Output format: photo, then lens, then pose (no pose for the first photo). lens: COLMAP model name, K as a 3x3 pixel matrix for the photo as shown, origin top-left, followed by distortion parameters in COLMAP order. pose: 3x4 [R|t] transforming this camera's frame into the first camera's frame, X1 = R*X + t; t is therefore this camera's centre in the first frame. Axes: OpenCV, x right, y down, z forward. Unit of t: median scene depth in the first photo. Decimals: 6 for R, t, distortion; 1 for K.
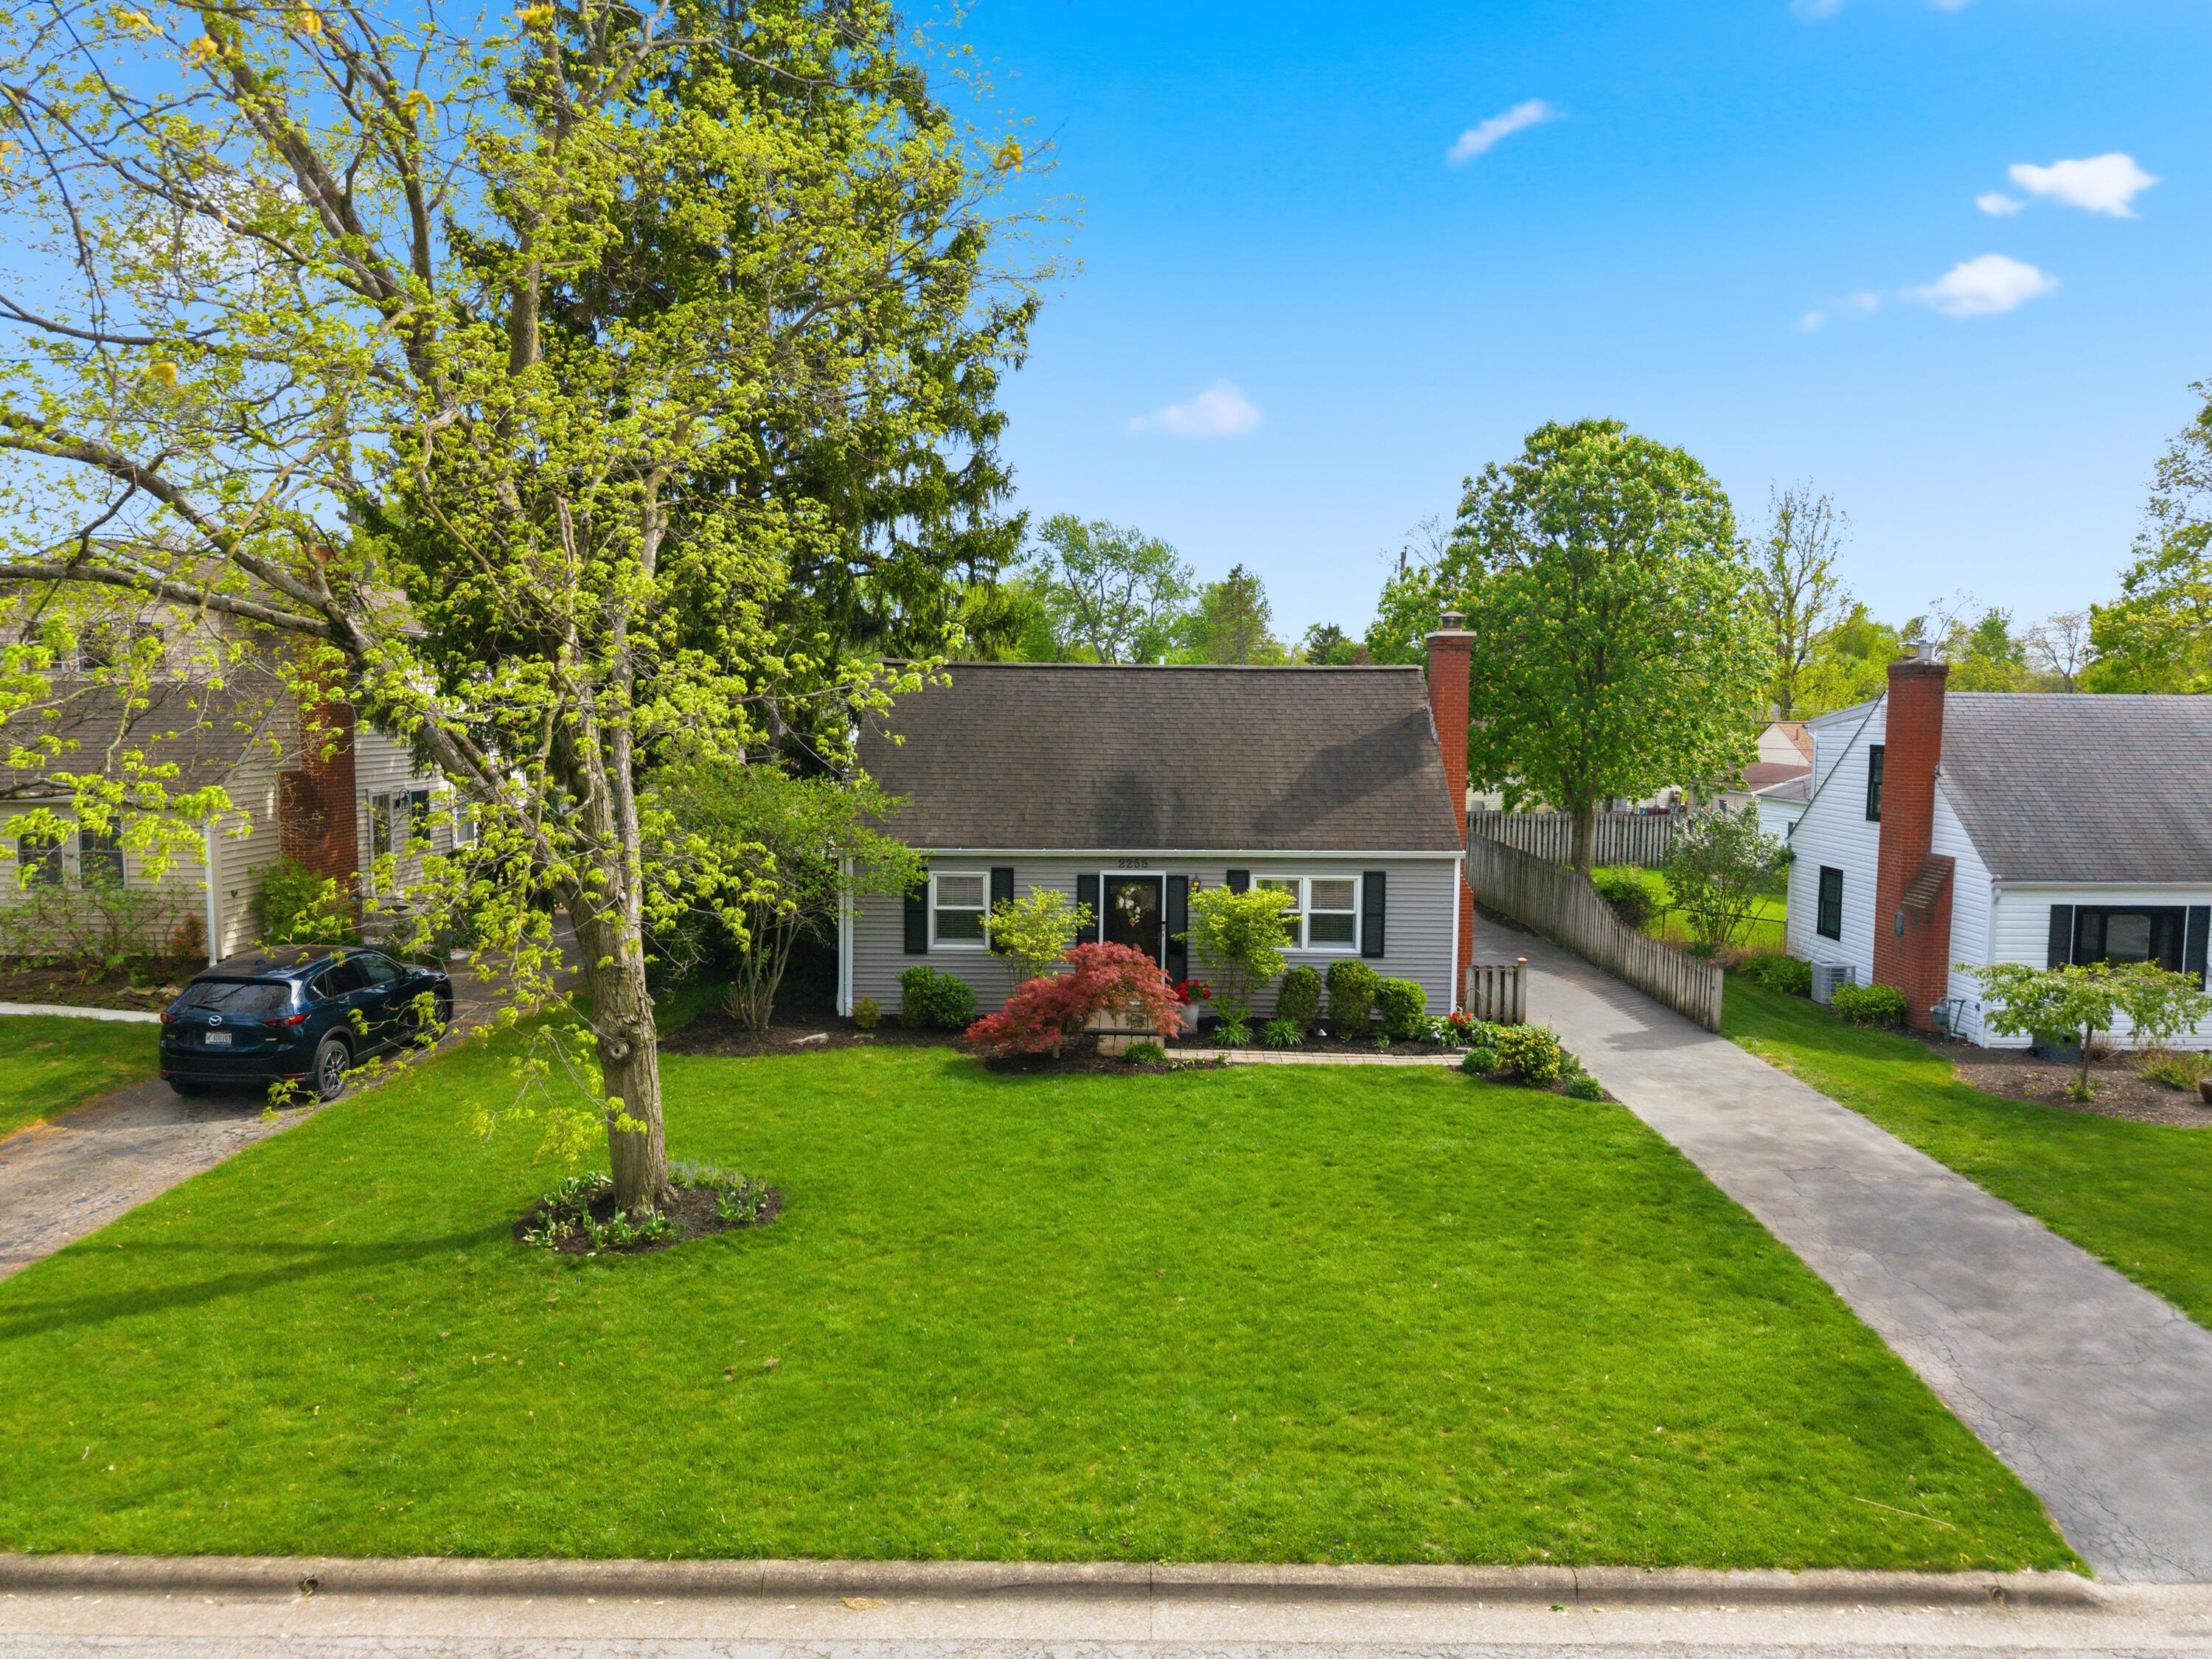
lens RADIAL K [[1529.9, 0, 1106.0], [0, 1529.9, 829.5], [0, 0, 1]] dist [0.001891, -0.004709]
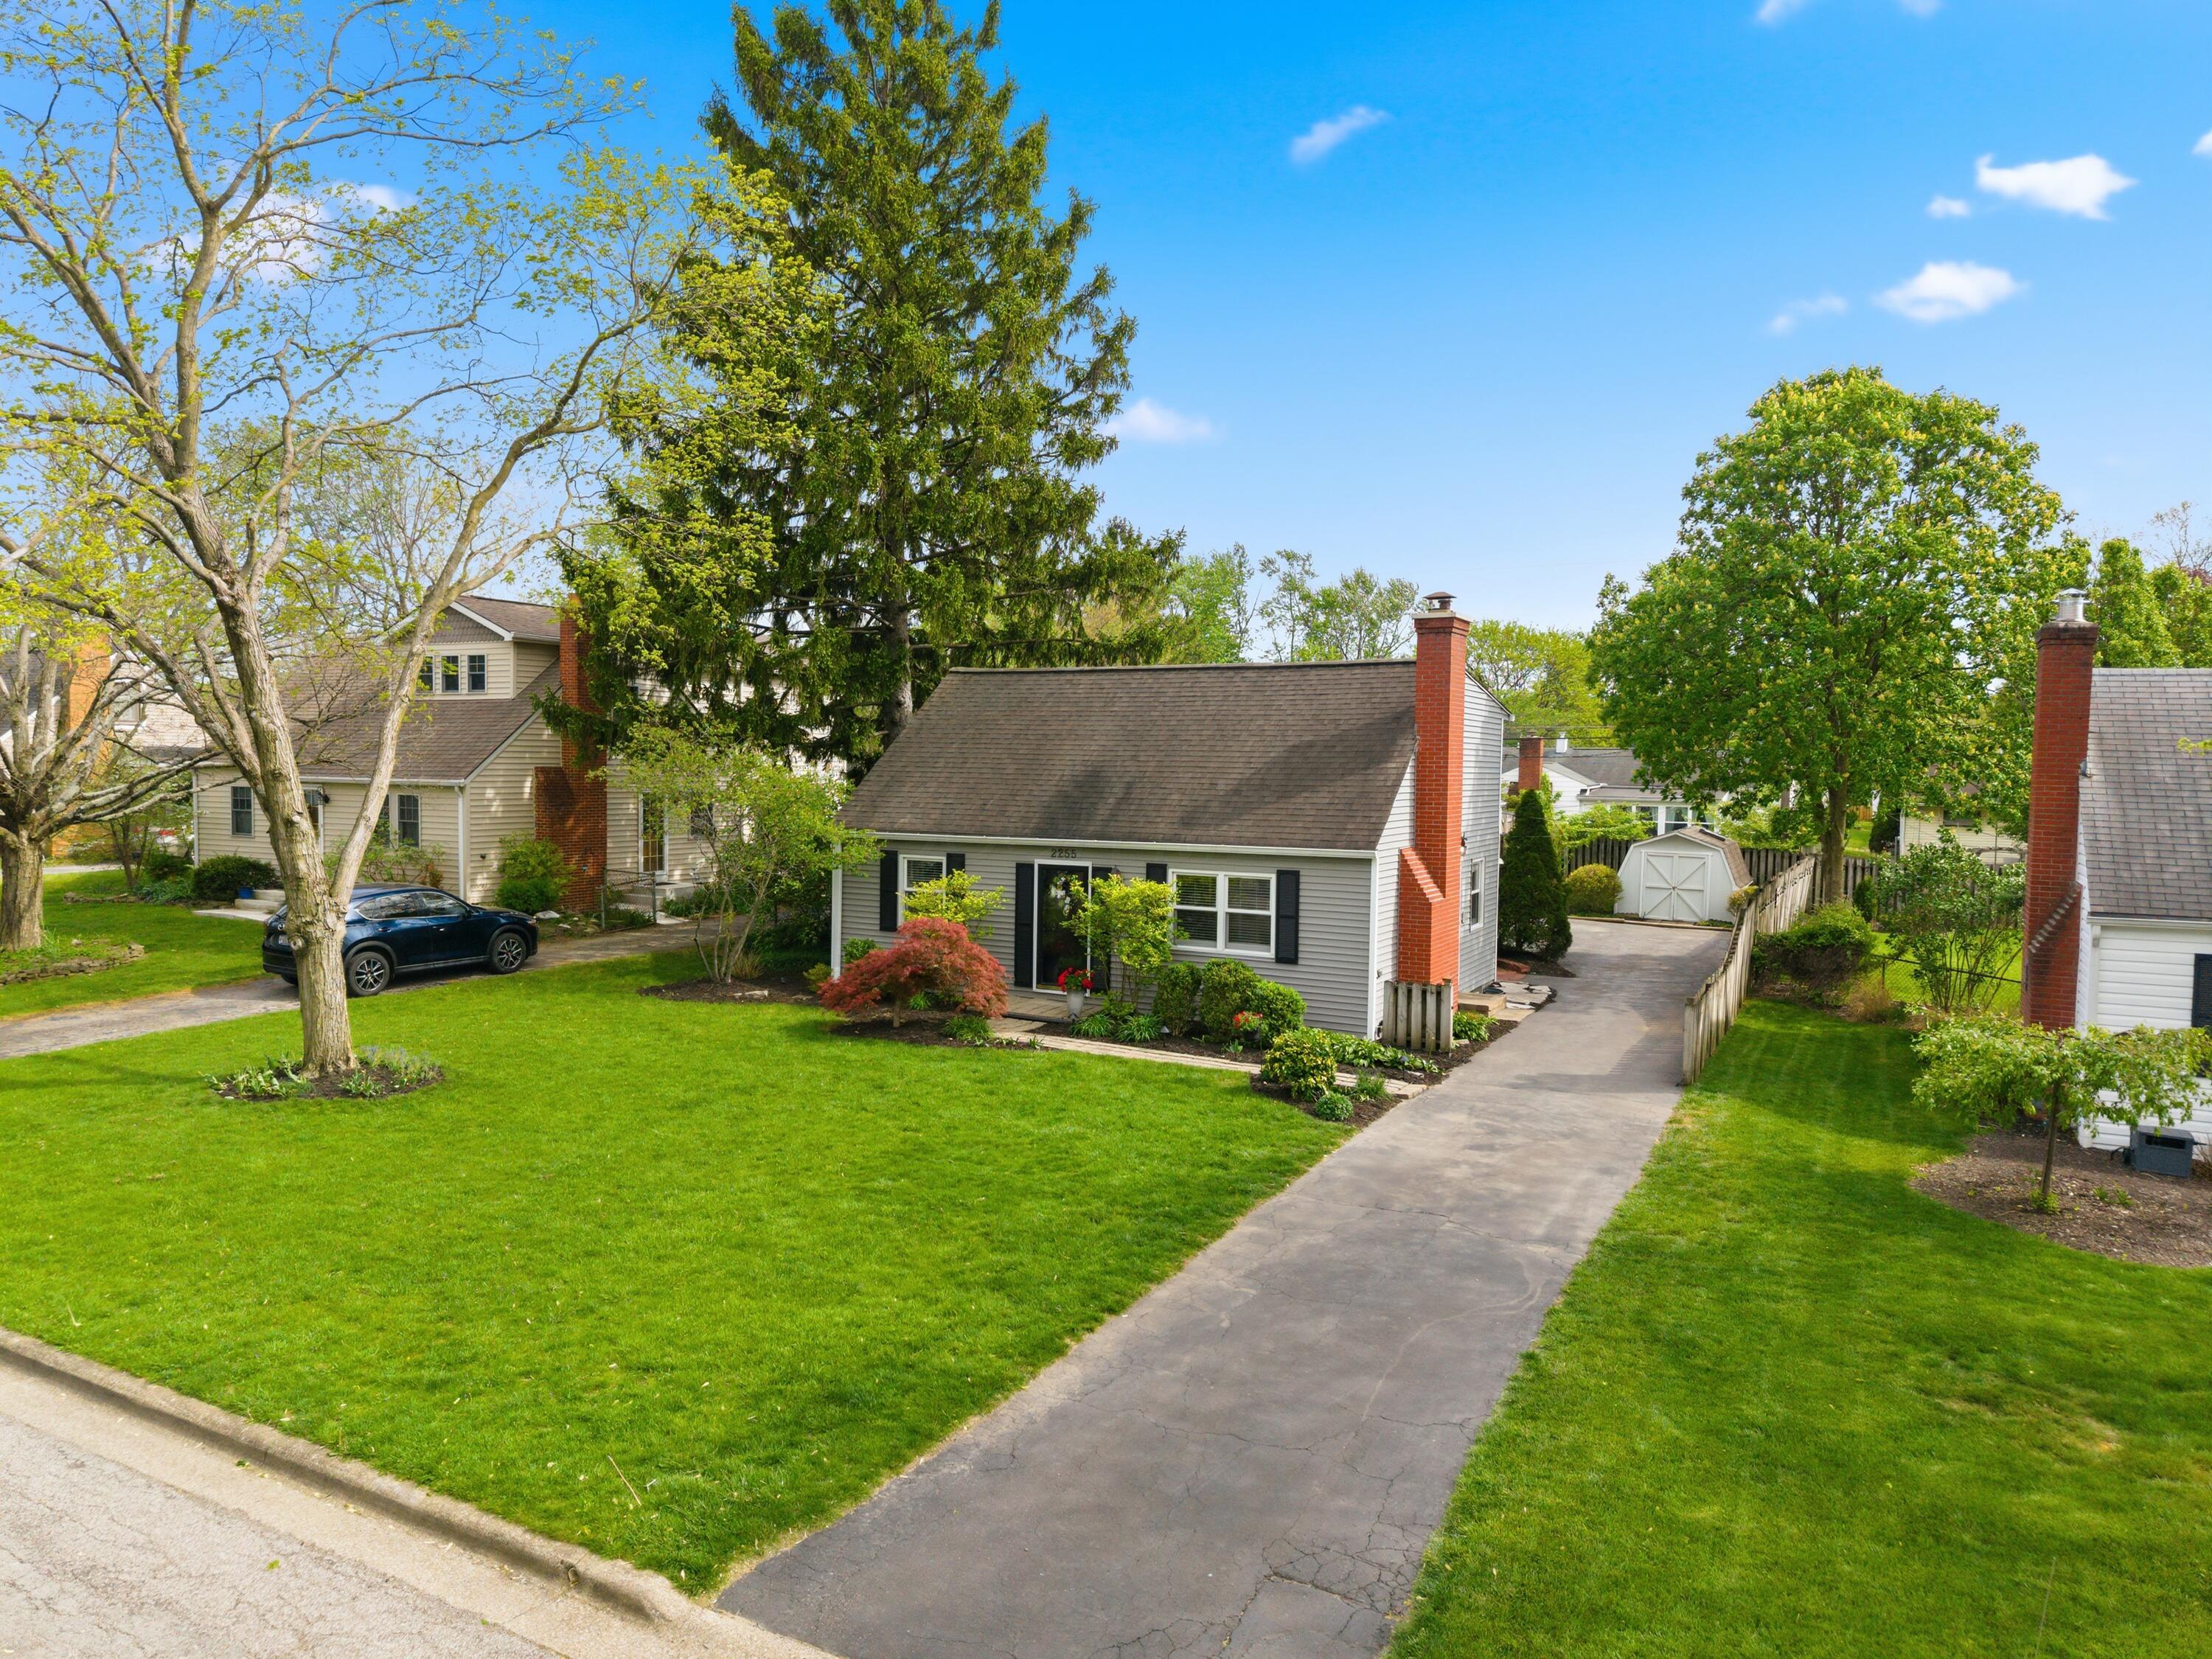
lens RADIAL K [[1472.0, 0, 1106.0], [0, 1472.0, 829.5], [0, 0, 1]] dist [0.006510, -0.002802]
pose [[0.872455, 0.022754, -0.488165, 0.645110], [-0.045438, 0.998365, -0.034672, 0.048542], [0.486578, 0.052431, 0.872063, 0.205498]]
